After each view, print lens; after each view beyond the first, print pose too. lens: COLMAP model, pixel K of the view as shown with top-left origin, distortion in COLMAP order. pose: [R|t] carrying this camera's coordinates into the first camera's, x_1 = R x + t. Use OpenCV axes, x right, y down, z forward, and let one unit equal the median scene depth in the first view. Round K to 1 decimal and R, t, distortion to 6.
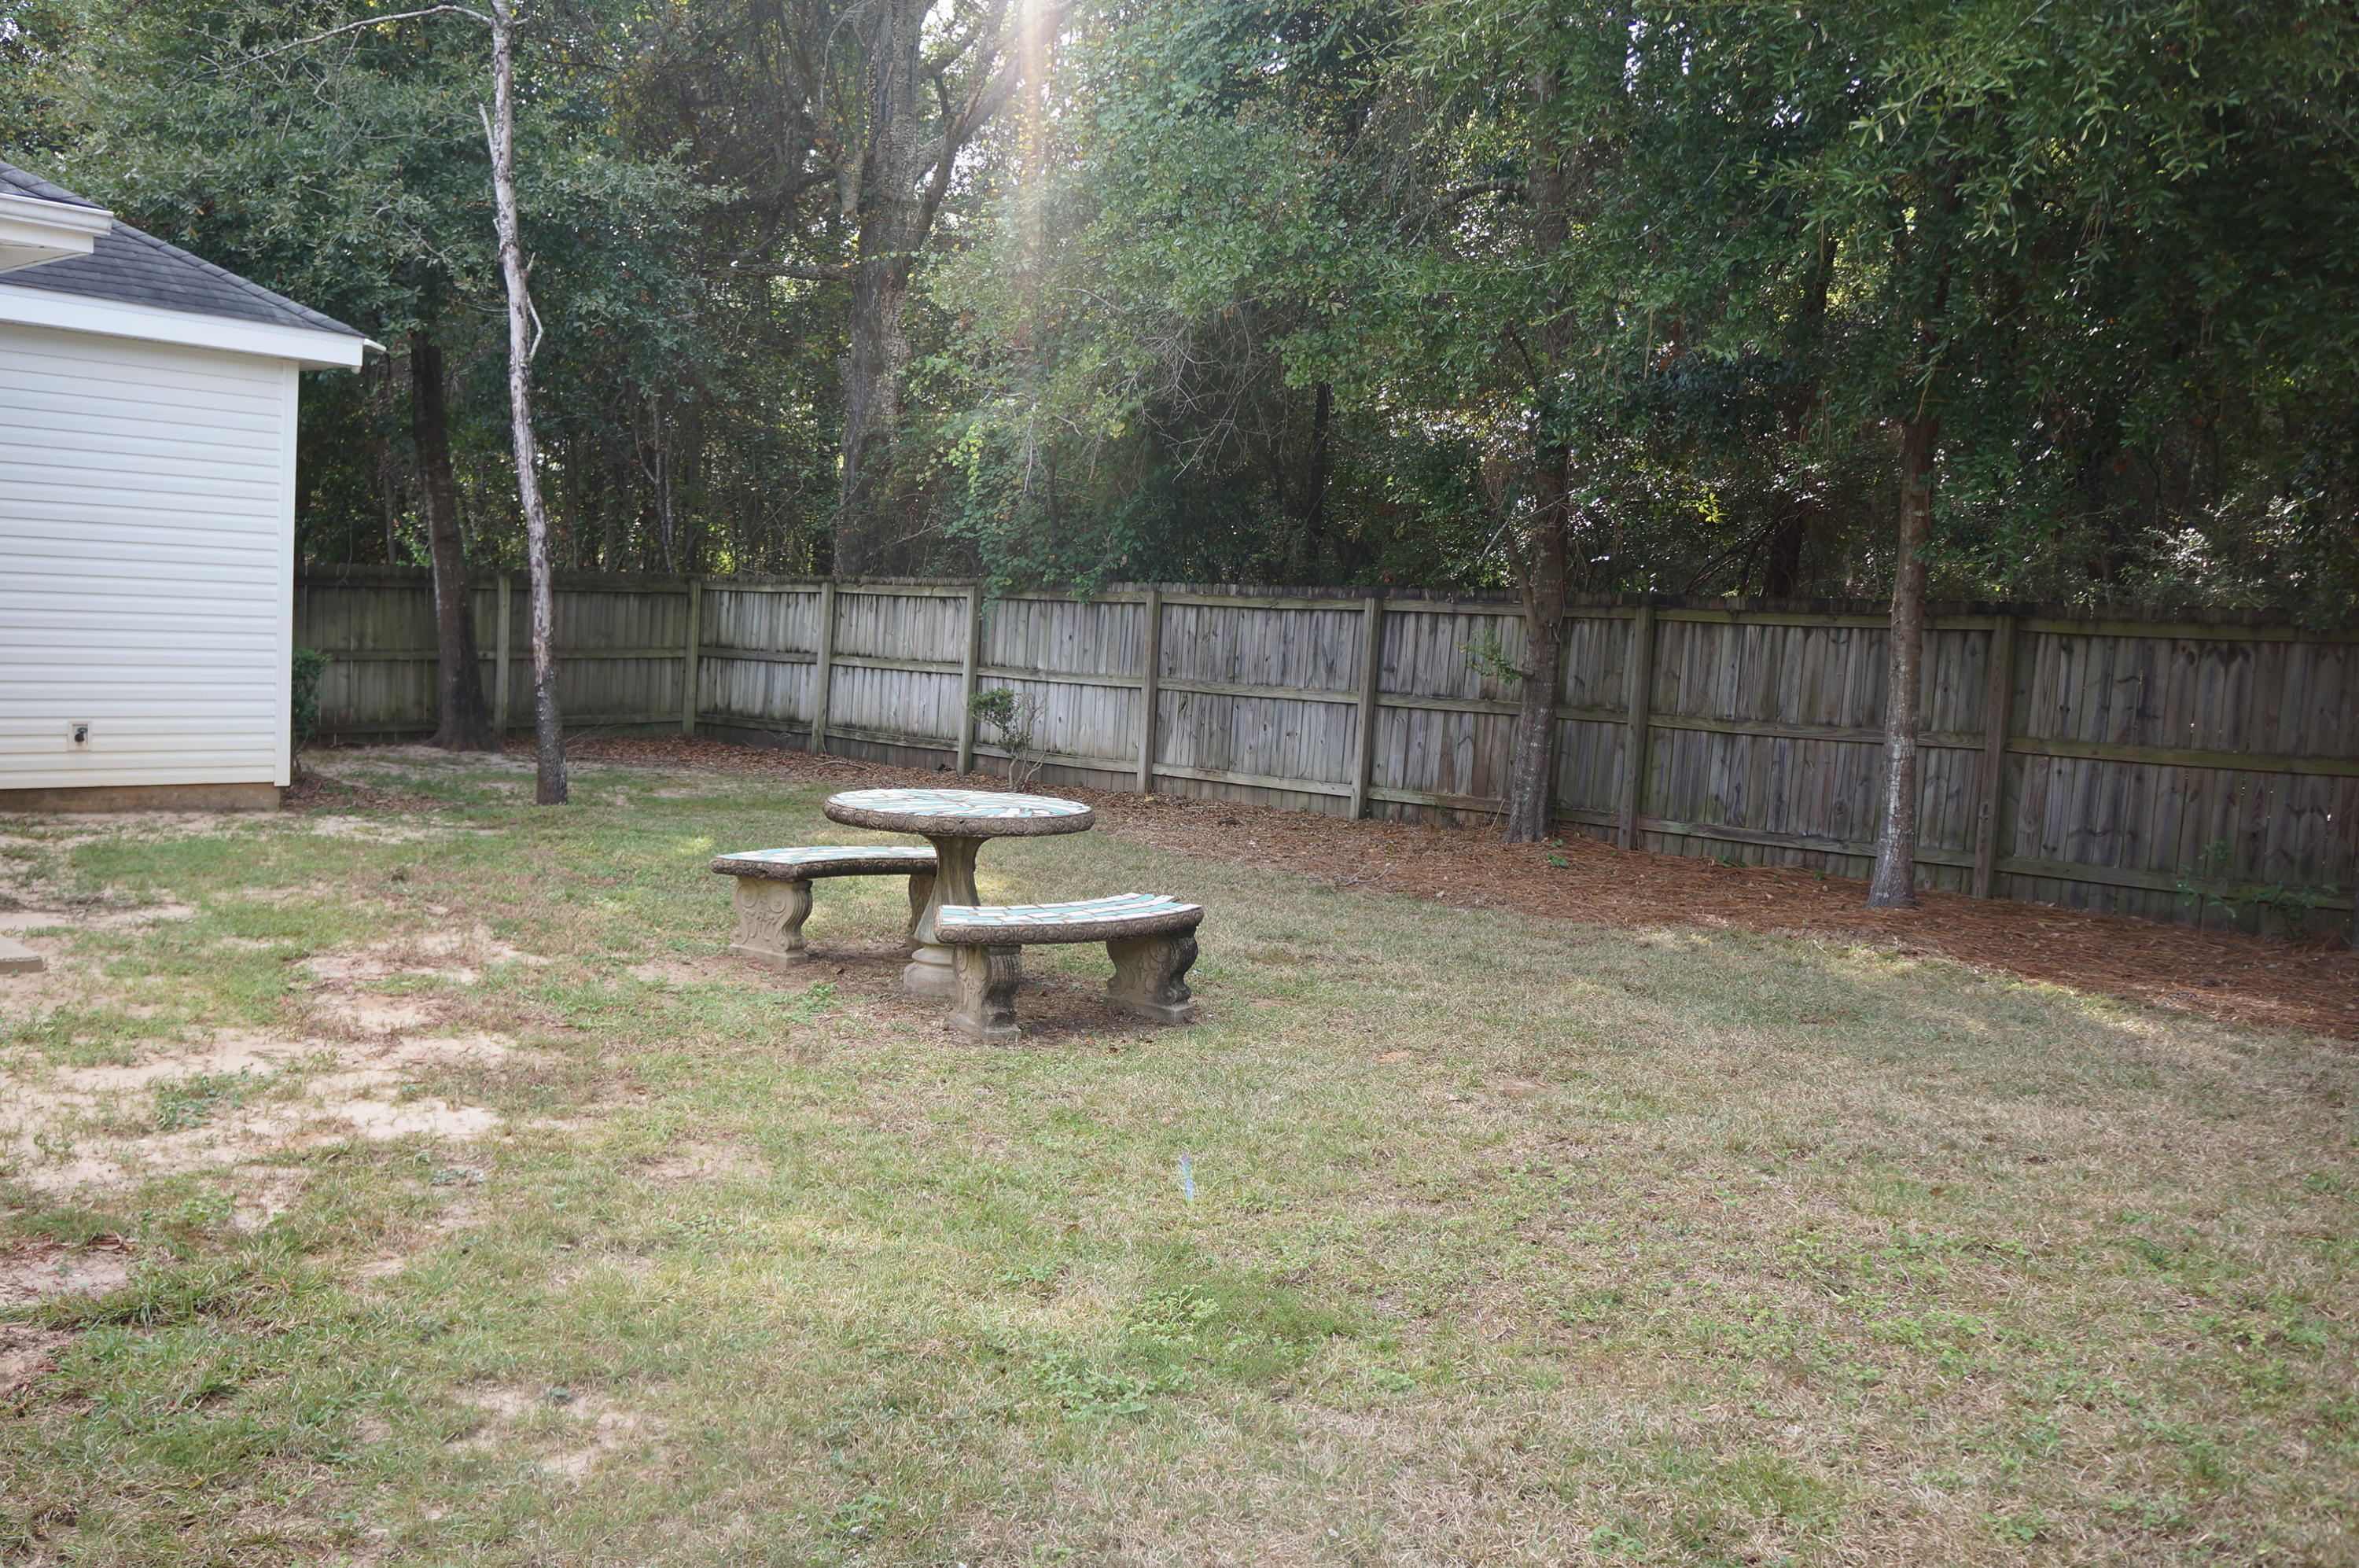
lens RADIAL K [[1896.8, 0, 1167.4], [0, 1896.8, 785.7], [0, 0, 1]] dist [-0.009295, -0.000875]
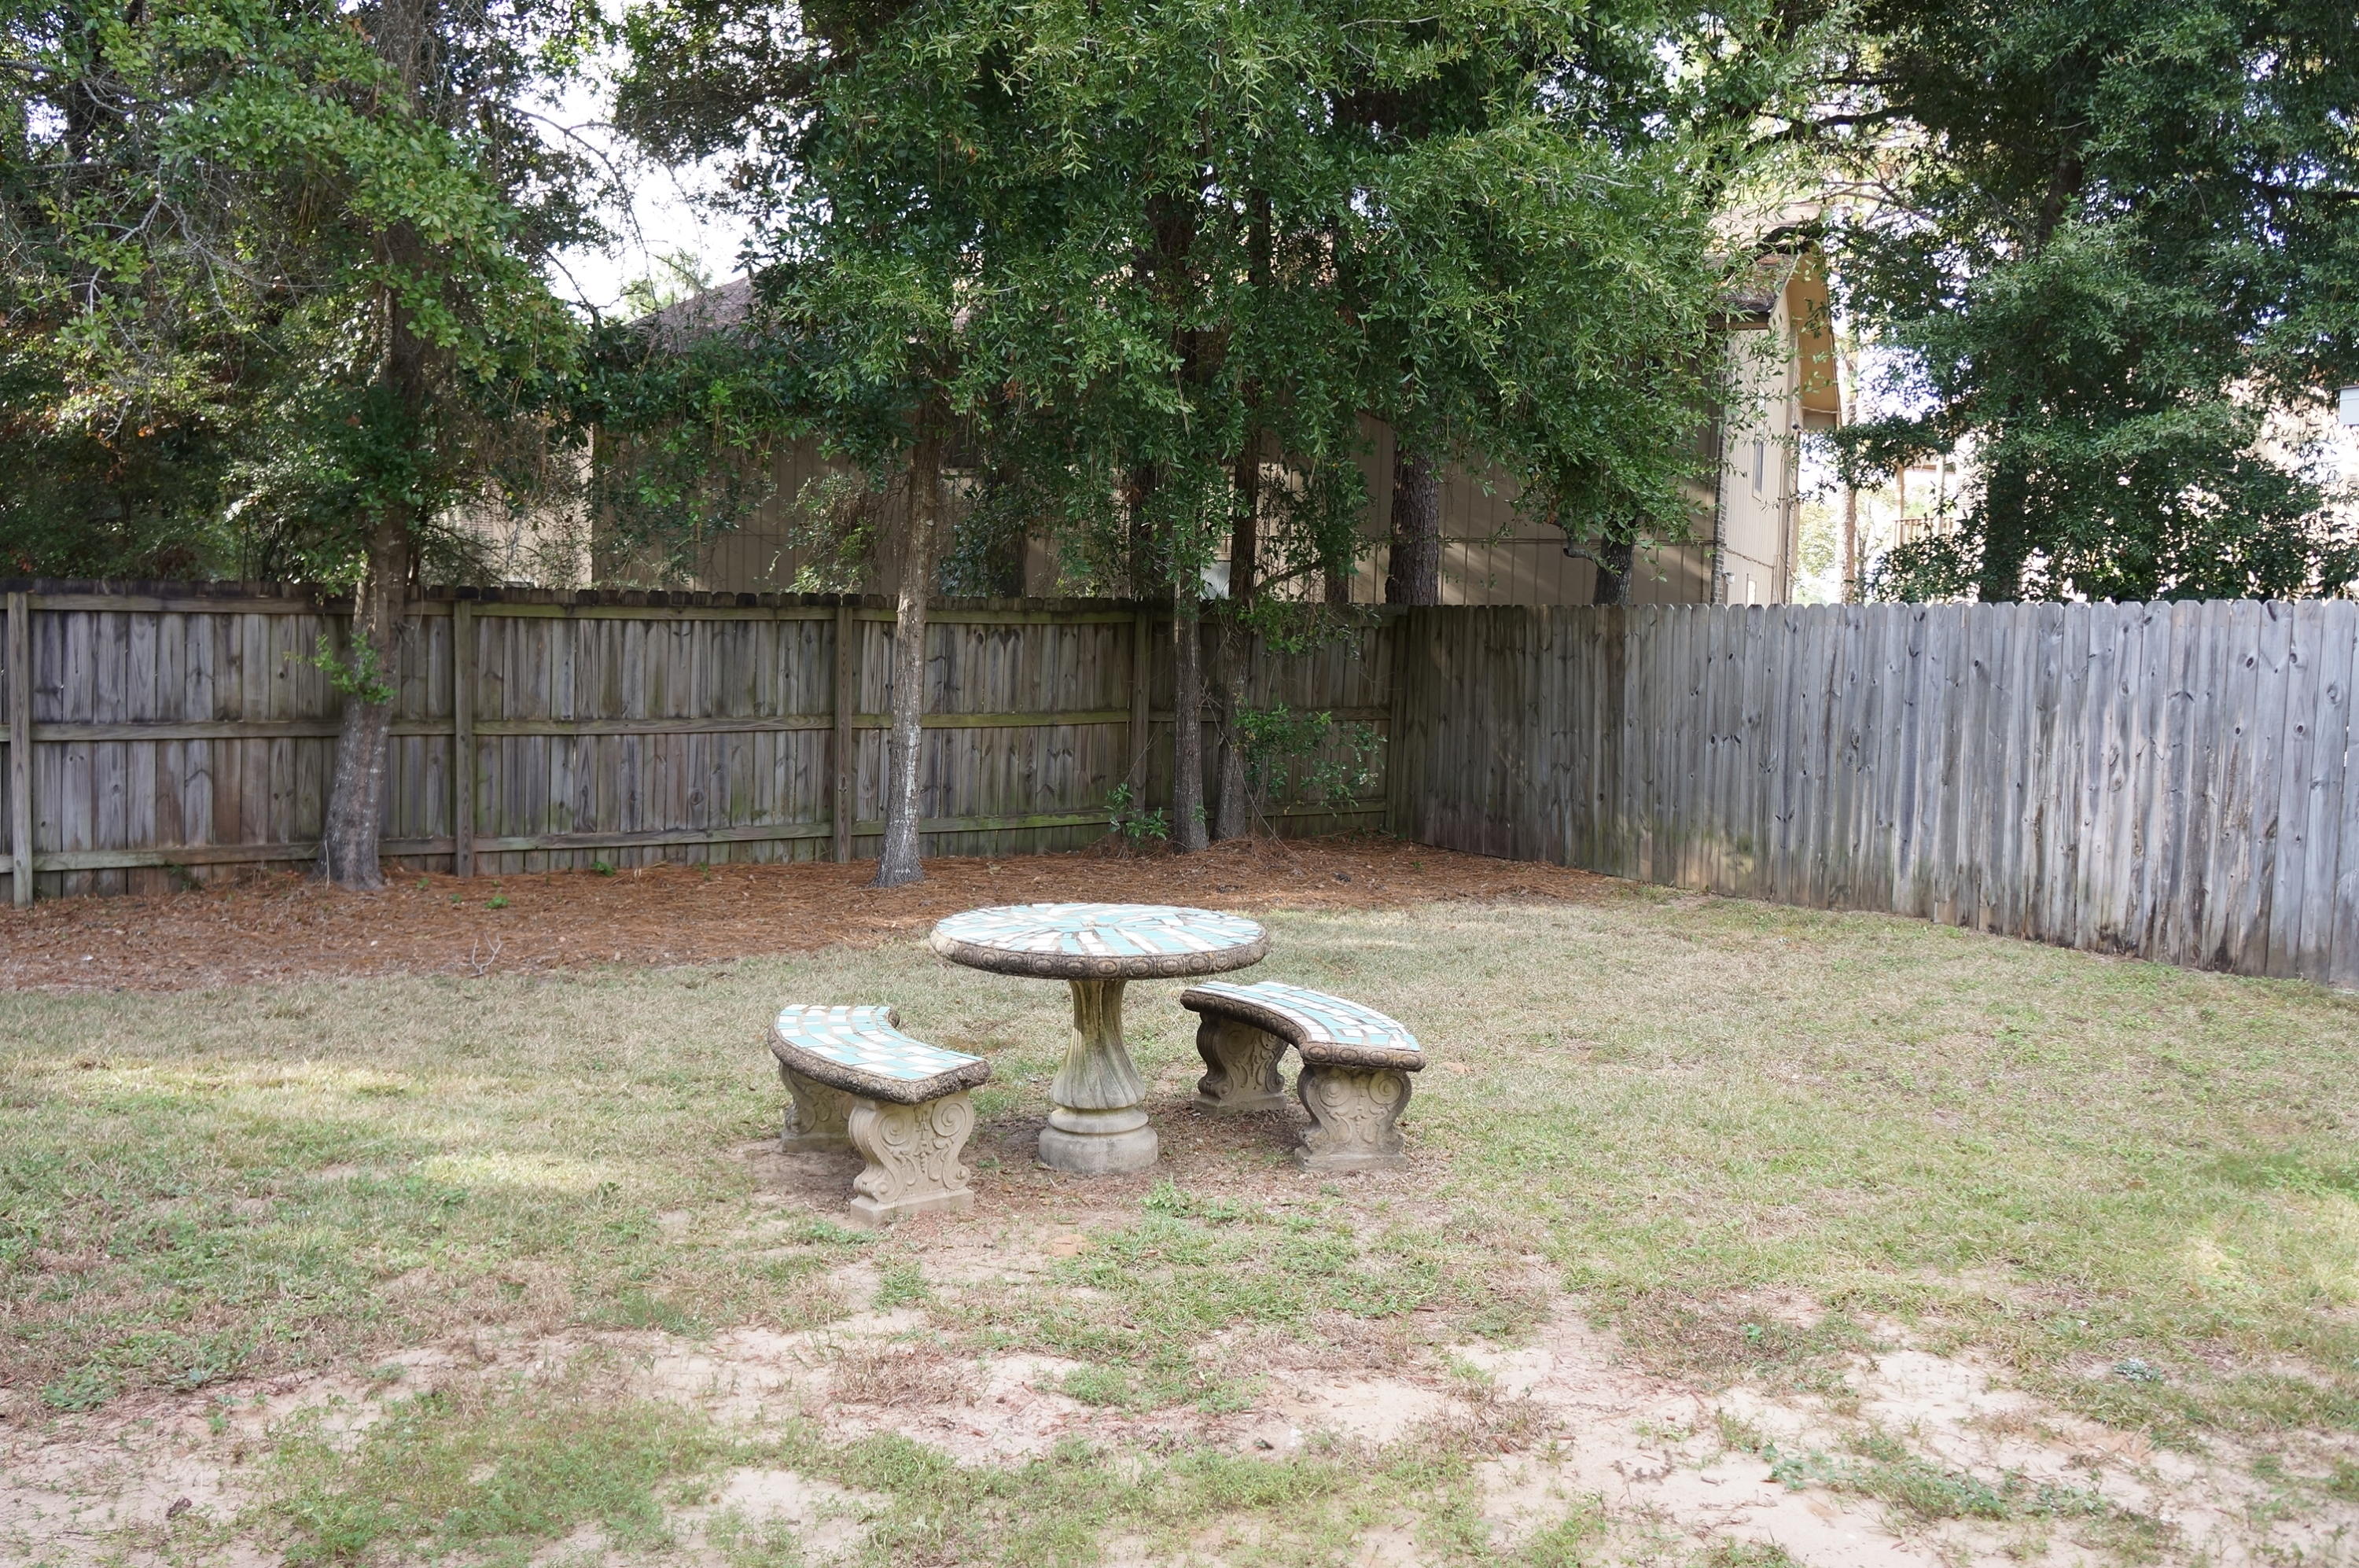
lens RADIAL K [[1896.8, 0, 1167.2], [0, 1896.8, 775.0], [0, 0, 1]] dist [-0.009295, -0.000875]
pose [[0.314582, -0.116482, 0.942056, -0.505118], [0.077608, 0.992276, 0.096776, -0.077052], [-0.946052, 0.042667, 0.321192, 0.425706]]
